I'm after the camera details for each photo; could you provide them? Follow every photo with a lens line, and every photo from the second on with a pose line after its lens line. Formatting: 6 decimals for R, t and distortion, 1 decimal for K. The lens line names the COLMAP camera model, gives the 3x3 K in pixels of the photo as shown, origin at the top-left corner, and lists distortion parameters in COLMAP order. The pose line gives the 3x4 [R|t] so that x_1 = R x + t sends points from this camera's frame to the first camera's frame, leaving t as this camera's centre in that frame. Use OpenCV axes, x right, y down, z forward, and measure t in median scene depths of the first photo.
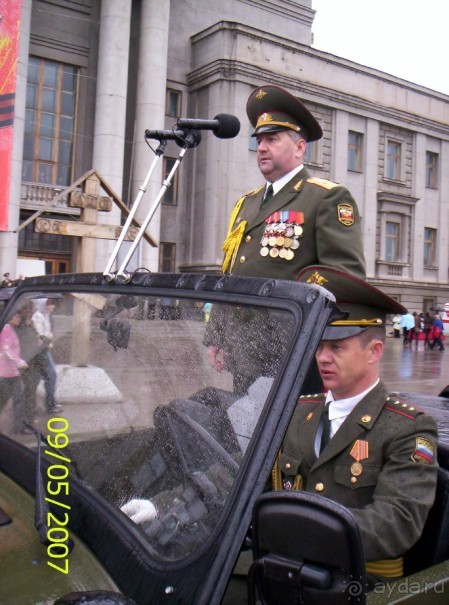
lens RADIAL K [[655.1, 0, 225.3], [0, 655.1, 277.4], [0, 0, 1]] dist [-0.090157, 0.000000]
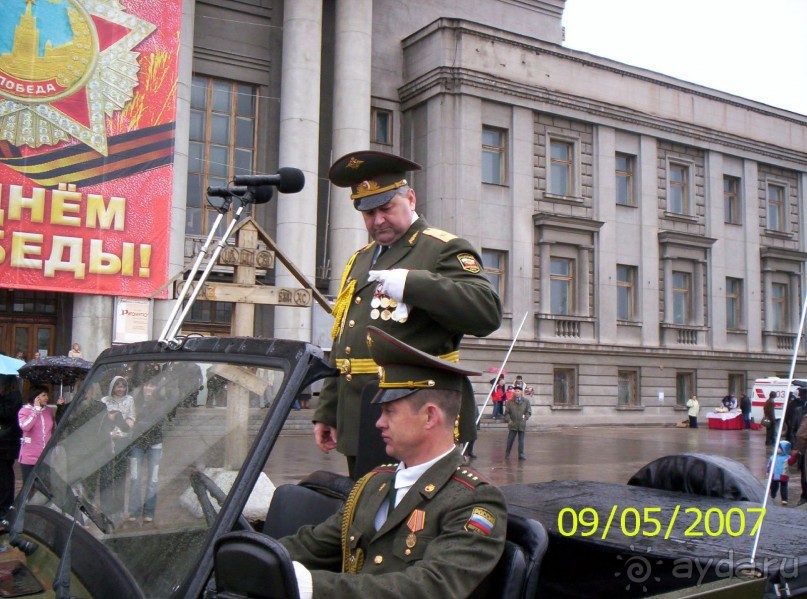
lens RADIAL K [[873.8, 0, 399.8], [0, 873.8, 301.4], [0, 0, 1]] dist [-0.090157, 0.000000]
pose [[0.996972, -0.029488, -0.071952, 0.011371], [0.025147, 0.997851, -0.060513, 0.000975], [0.073582, 0.058520, 0.995571, -0.011008]]
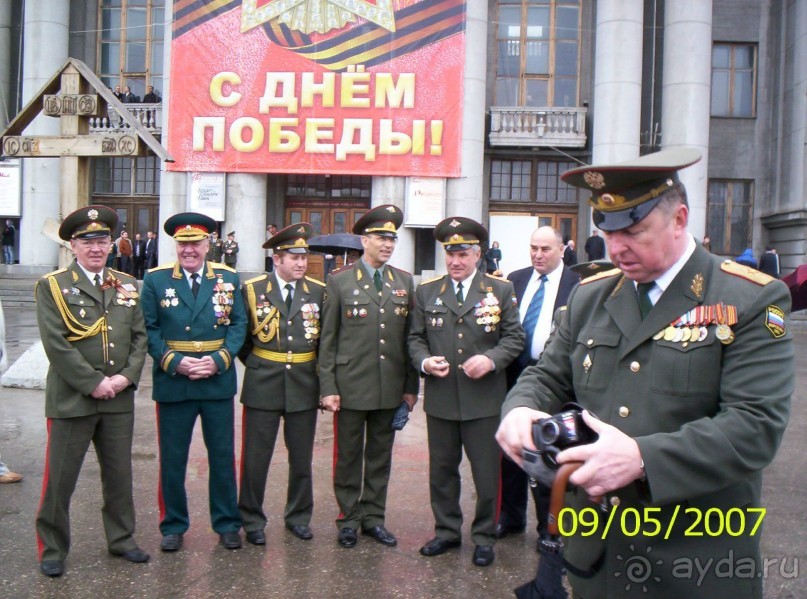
lens RADIAL K [[873.8, 0, 369.6], [0, 873.8, 316.5], [0, 0, 1]] dist [-0.090157, 0.000000]
pose [[0.752459, 0.020955, -0.658306, 0.191909], [0.025999, 0.997770, 0.061479, 0.018408], [0.658126, -0.063376, 0.750236, 0.149237]]
